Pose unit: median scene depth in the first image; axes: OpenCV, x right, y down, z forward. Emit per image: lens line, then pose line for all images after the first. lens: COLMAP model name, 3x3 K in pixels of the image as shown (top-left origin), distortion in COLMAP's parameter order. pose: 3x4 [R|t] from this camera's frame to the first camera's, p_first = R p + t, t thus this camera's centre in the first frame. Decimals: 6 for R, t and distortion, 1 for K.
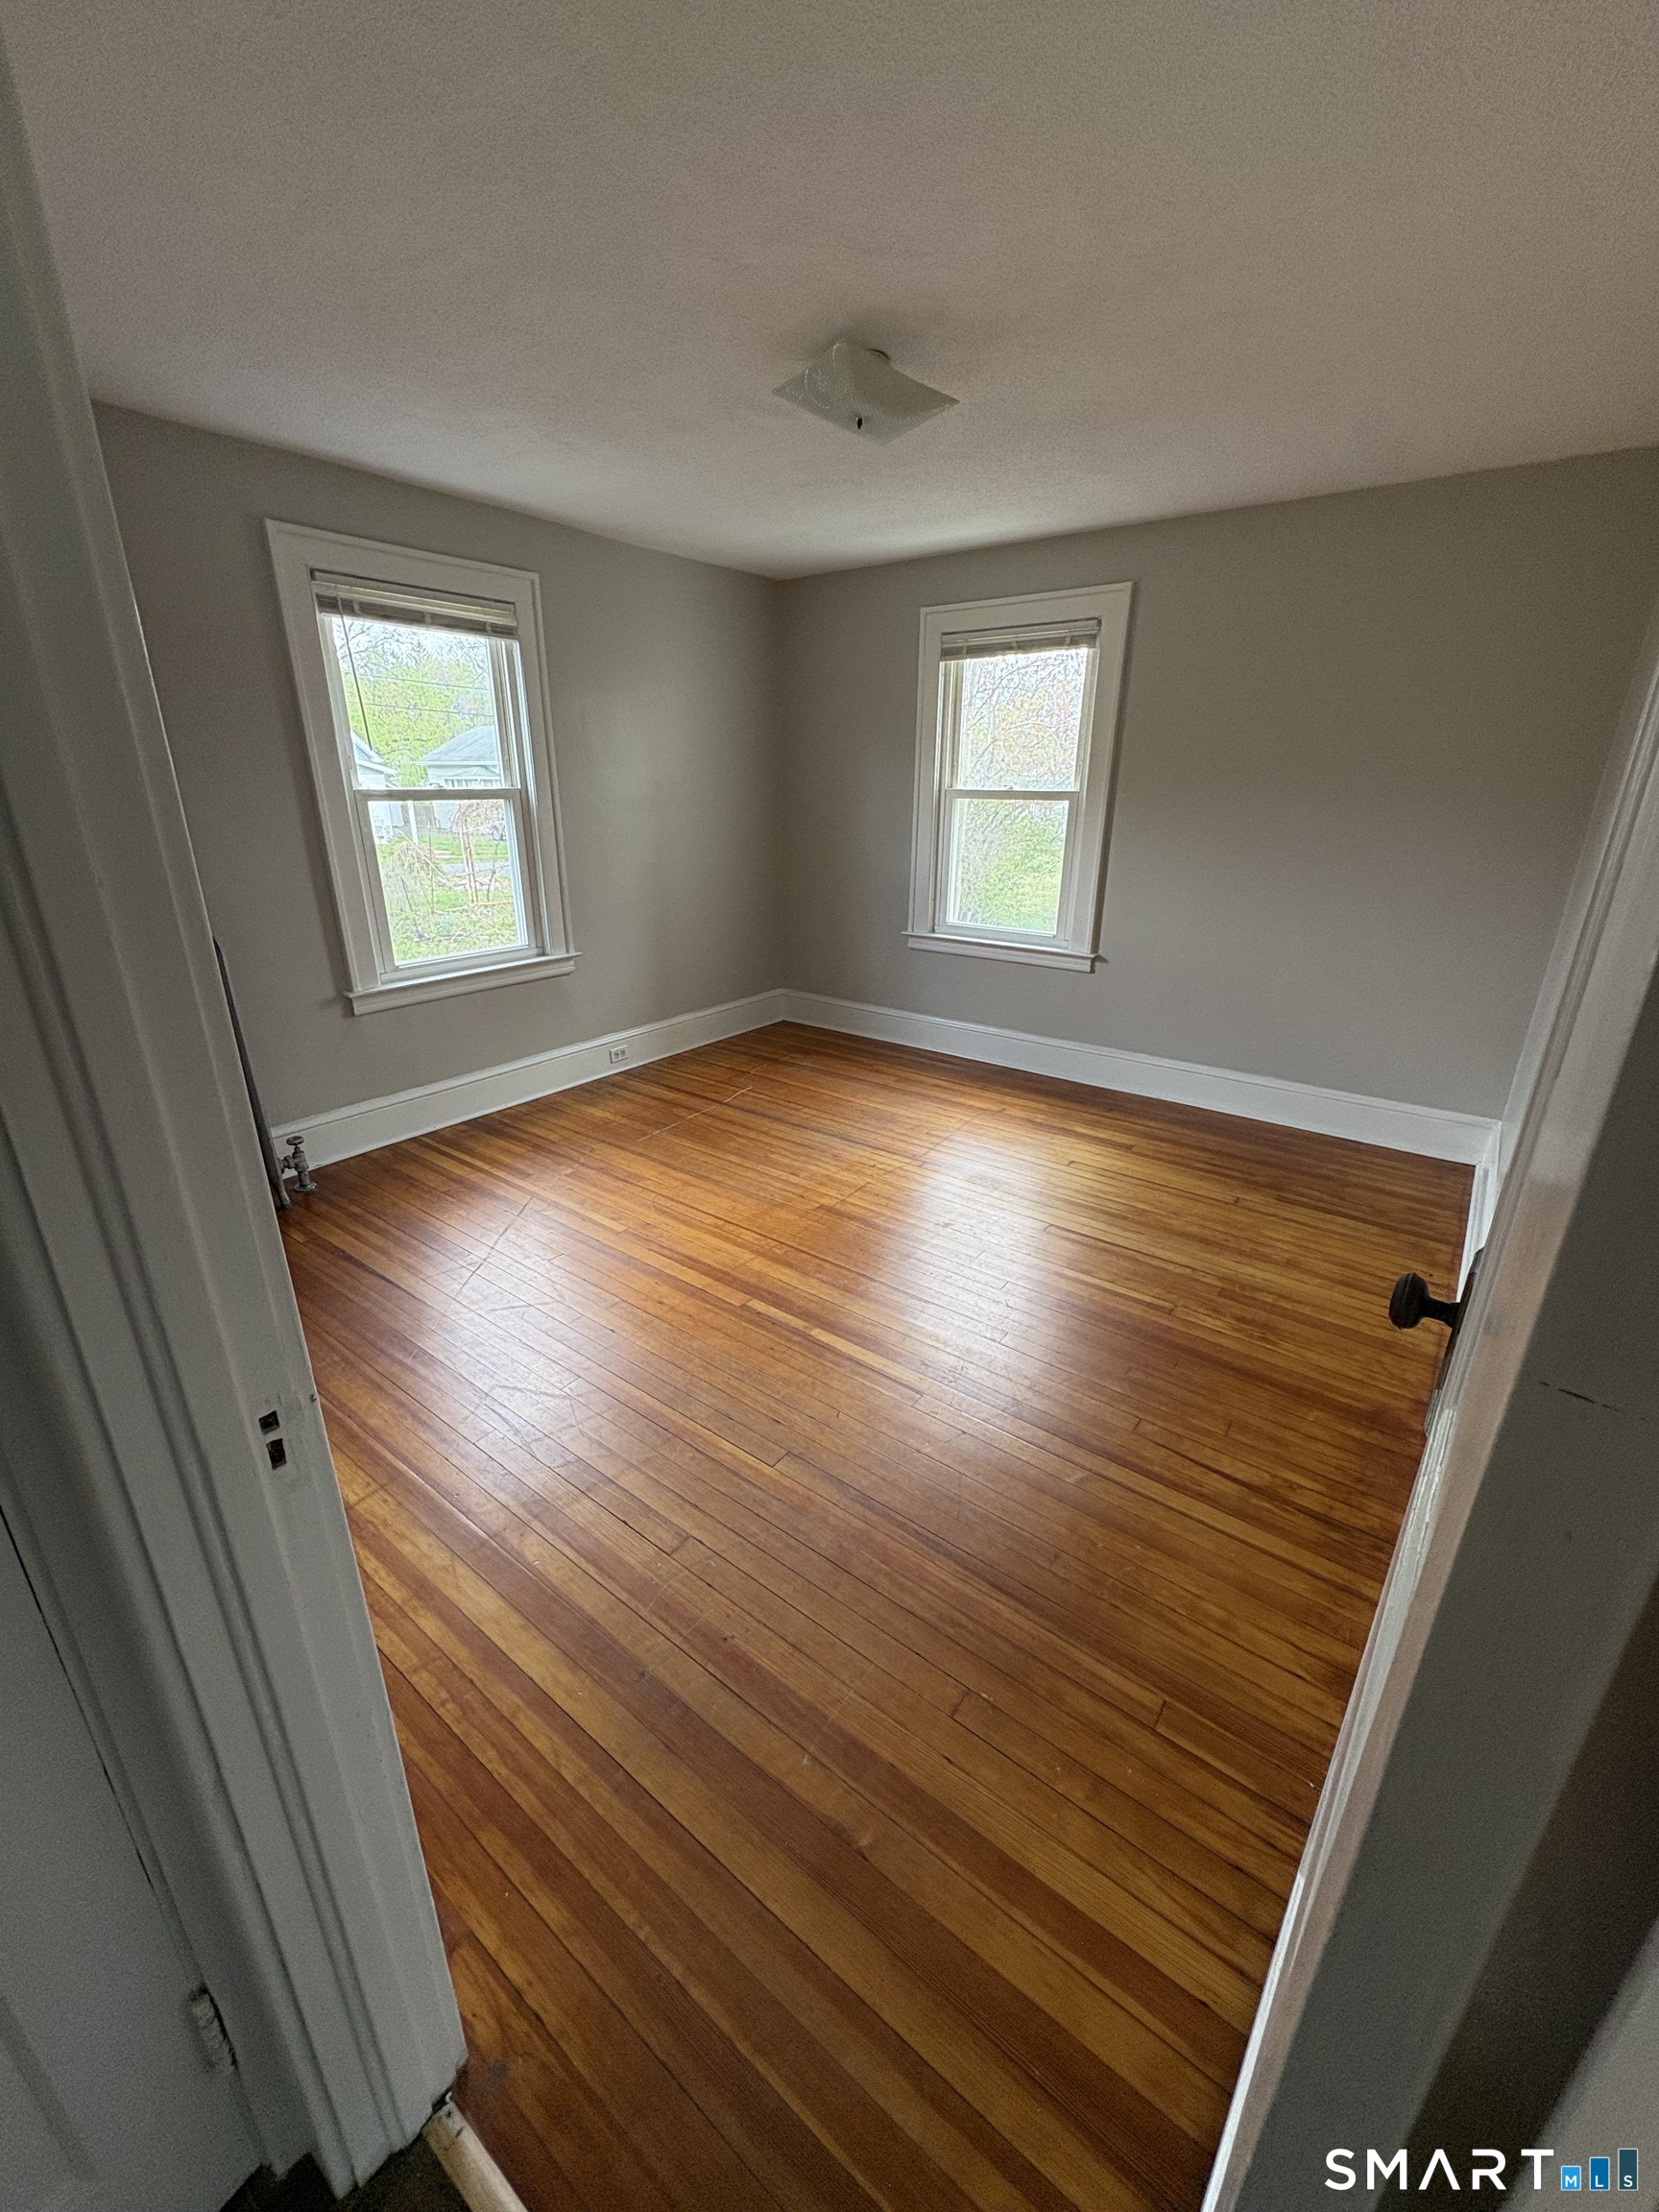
lens RADIAL K [[878.0, 0, 827.6], [0, 878.0, 1104.8], [0, 0, 1]] dist [0.000805, 0.000171]
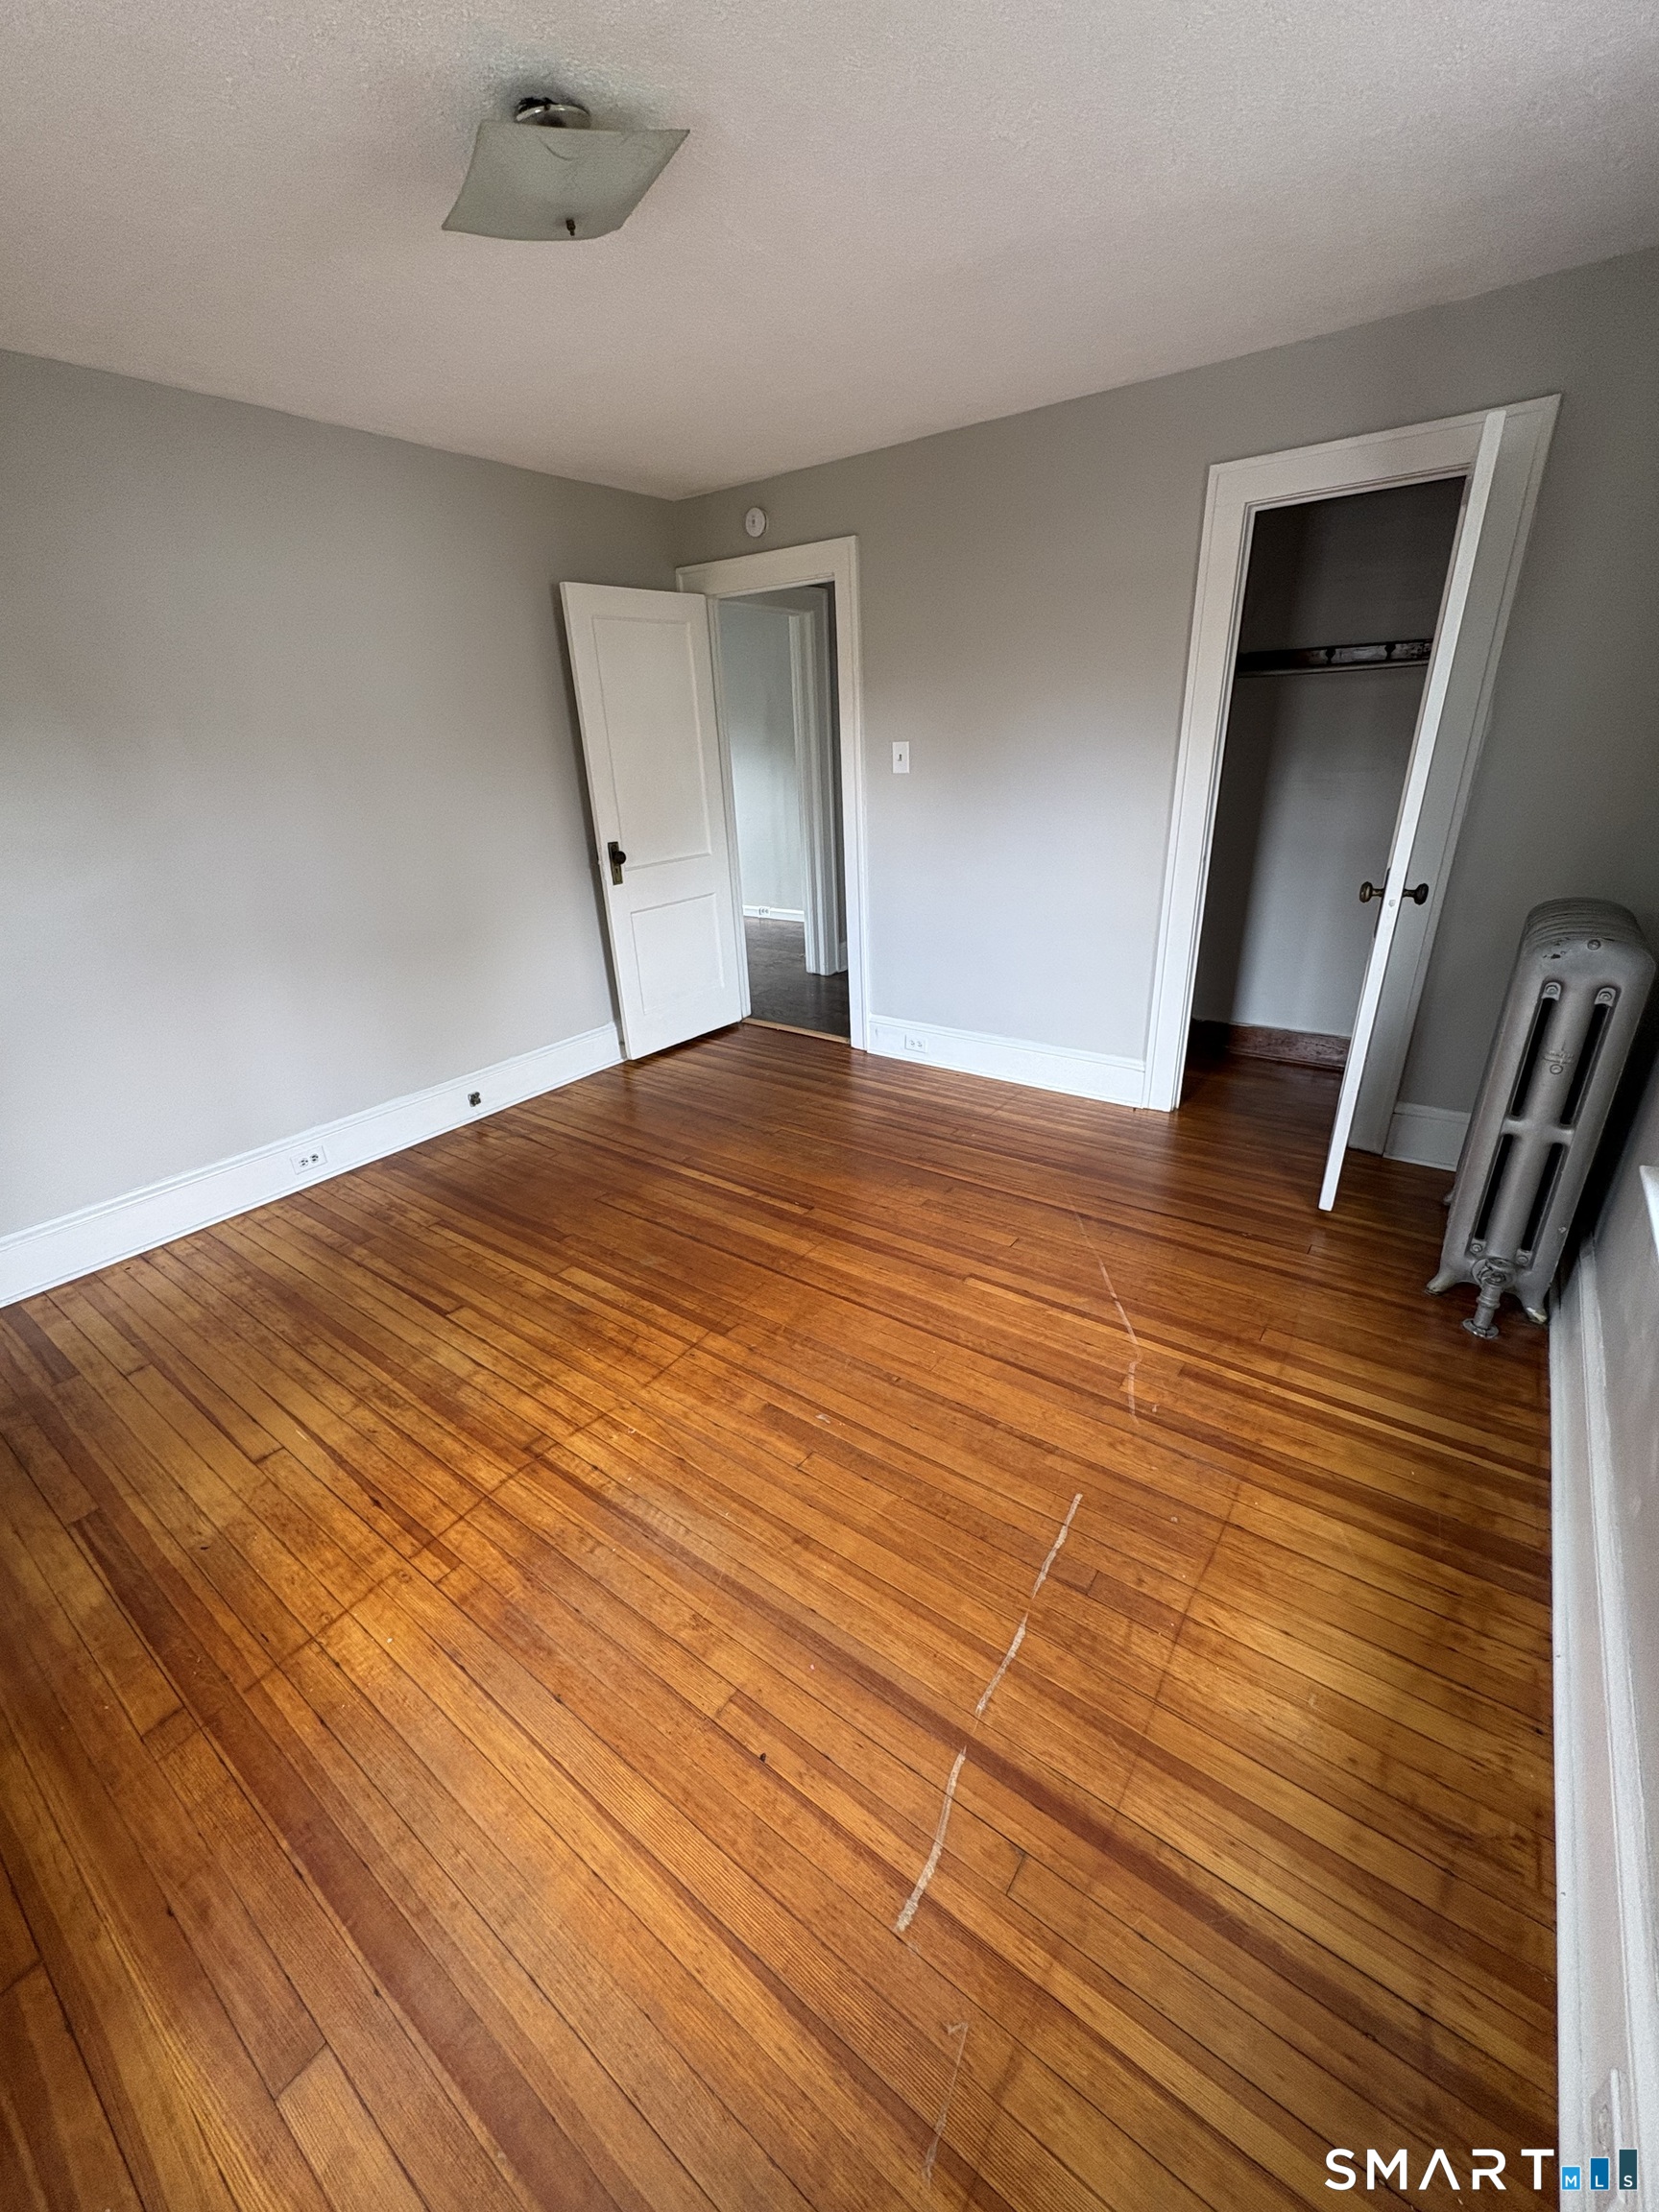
lens RADIAL K [[878.0, 0, 827.6], [0, 878.0, 1104.8], [0, 0, 1]] dist [0.000805, 0.000171]
pose [[-0.999298, 0.037313, 0.003366, -0.084927], [0.029231, 0.720345, 0.693000, -0.438683], [0.023434, 0.692612, -0.720930, 1.159134]]
